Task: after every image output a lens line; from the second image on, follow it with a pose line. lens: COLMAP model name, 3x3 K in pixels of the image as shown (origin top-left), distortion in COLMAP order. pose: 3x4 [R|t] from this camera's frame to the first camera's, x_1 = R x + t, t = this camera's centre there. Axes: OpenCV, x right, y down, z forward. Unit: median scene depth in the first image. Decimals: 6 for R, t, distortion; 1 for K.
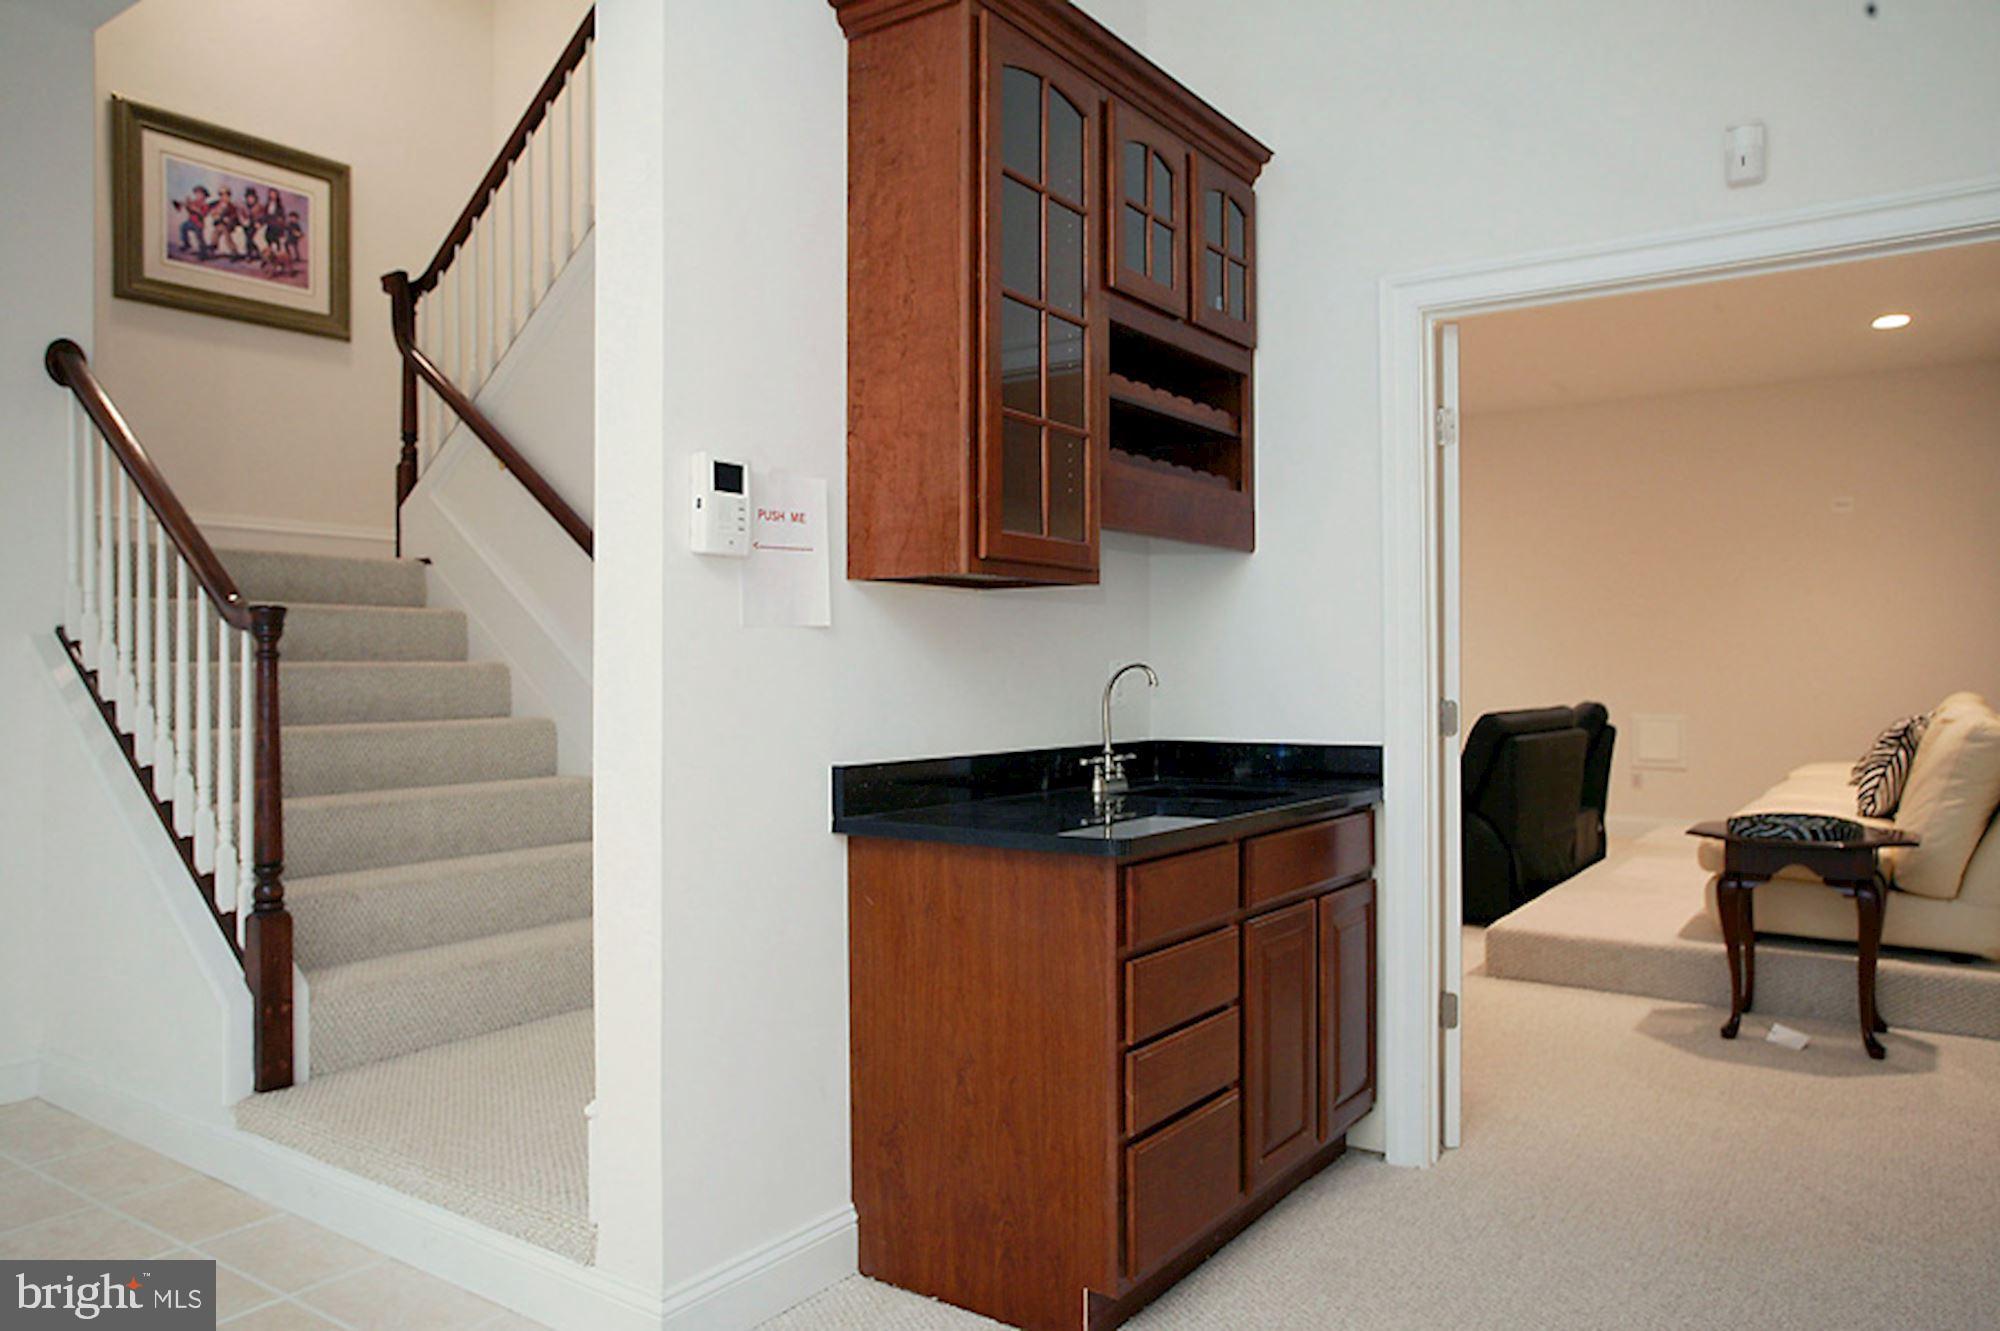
lens RADIAL K [[1408.6, 0, 994.9], [0, 1408.6, 662.5], [0, 0, 1]] dist [0.004391, 0.009981]
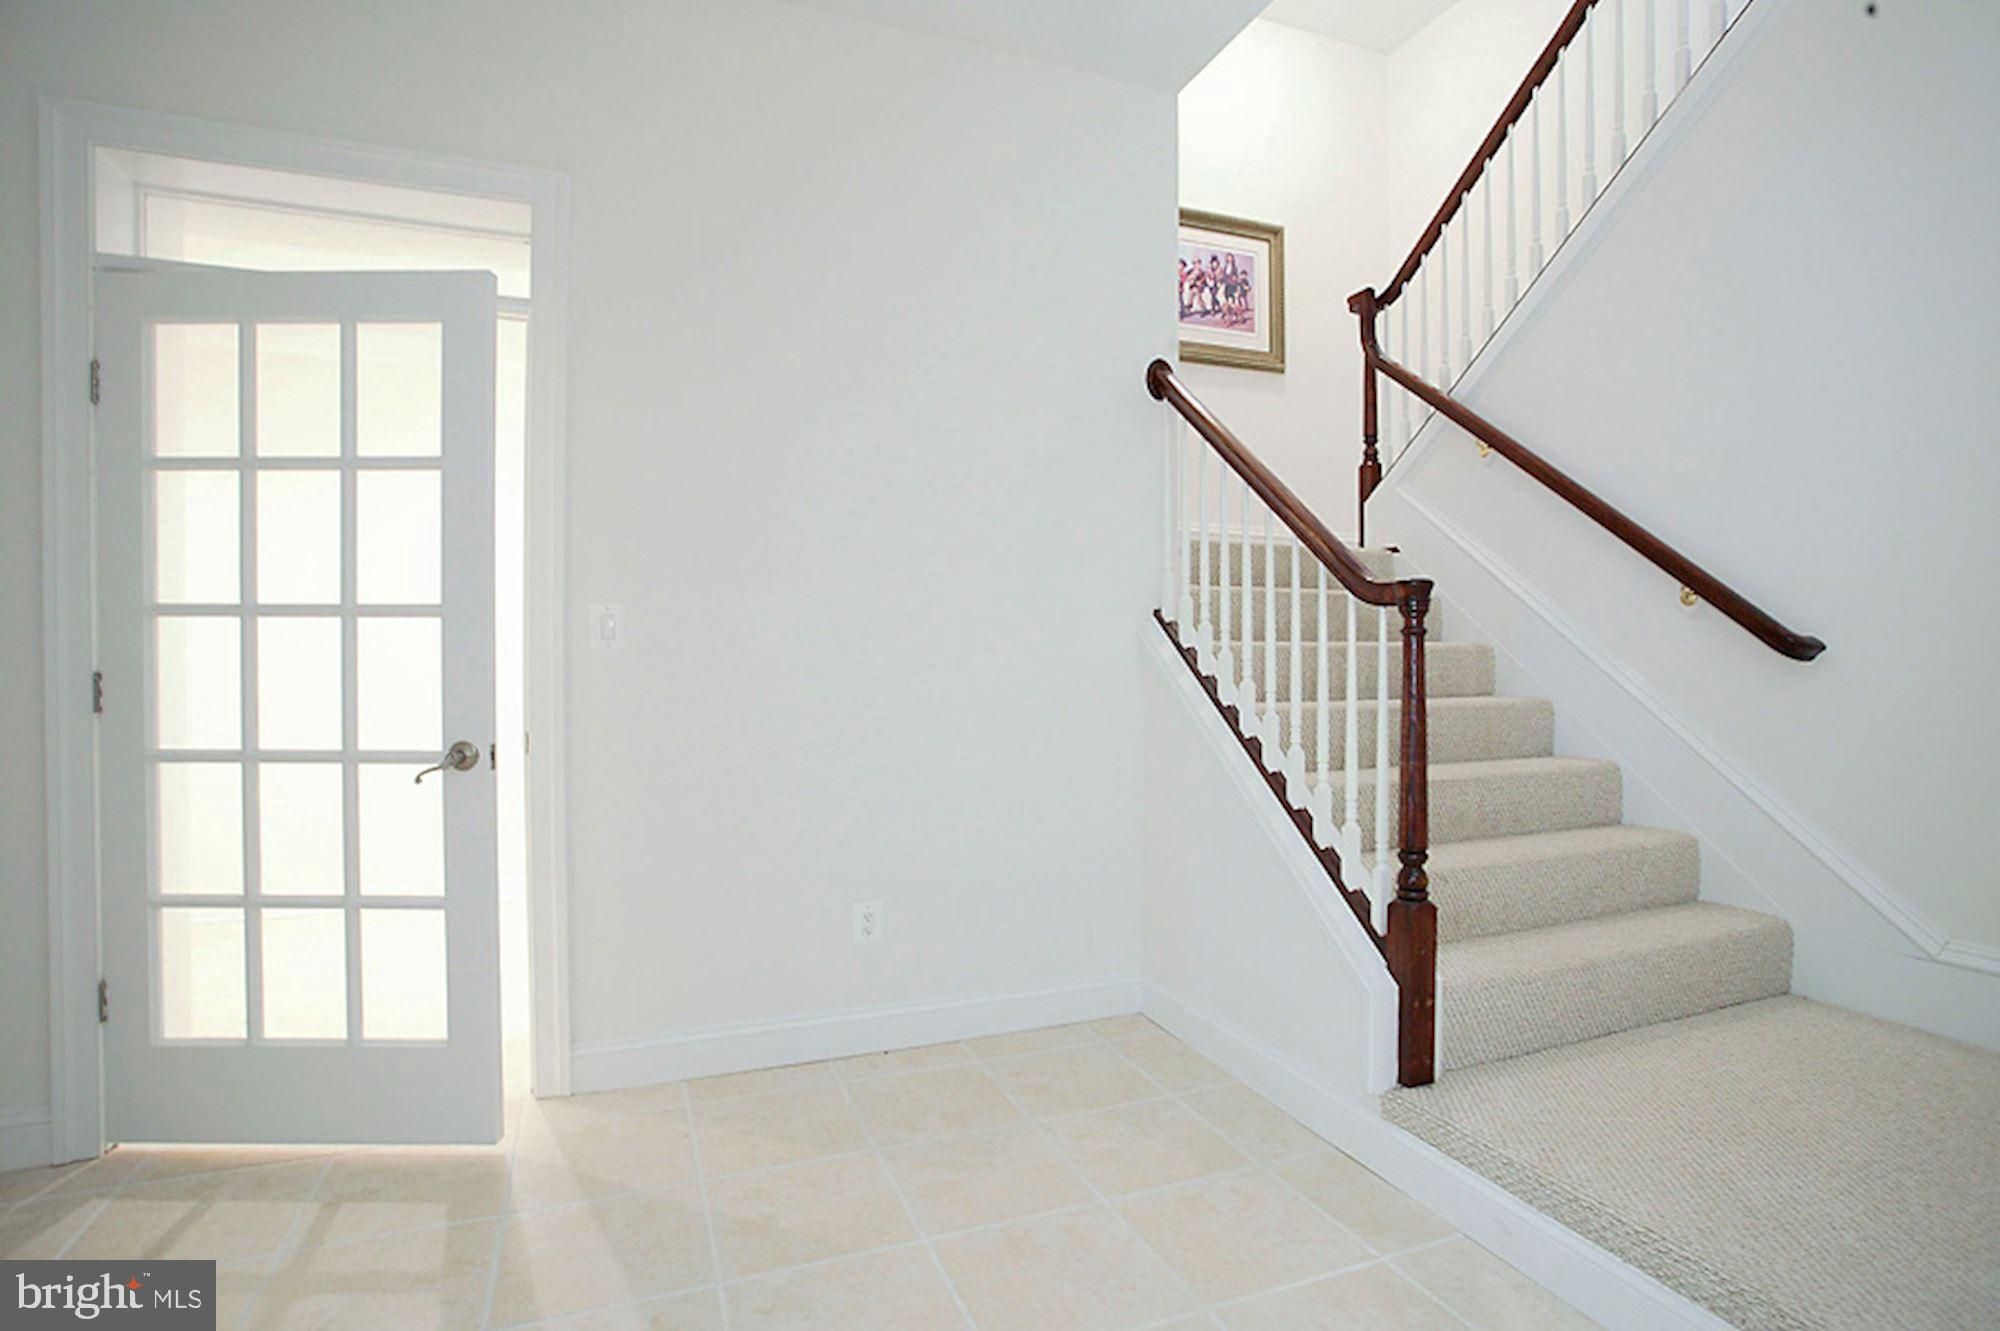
lens RADIAL K [[1056.5, 0, 1005.8], [0, 1056.5, 660.9], [0, 0, 1]] dist [-0.017370, 0.003746]
pose [[0.846244, 0.007342, -0.532746, -0.215912], [-0.000289, 0.999911, 0.013320, 0.002954], [0.532796, -0.011118, 0.846171, 0.146818]]
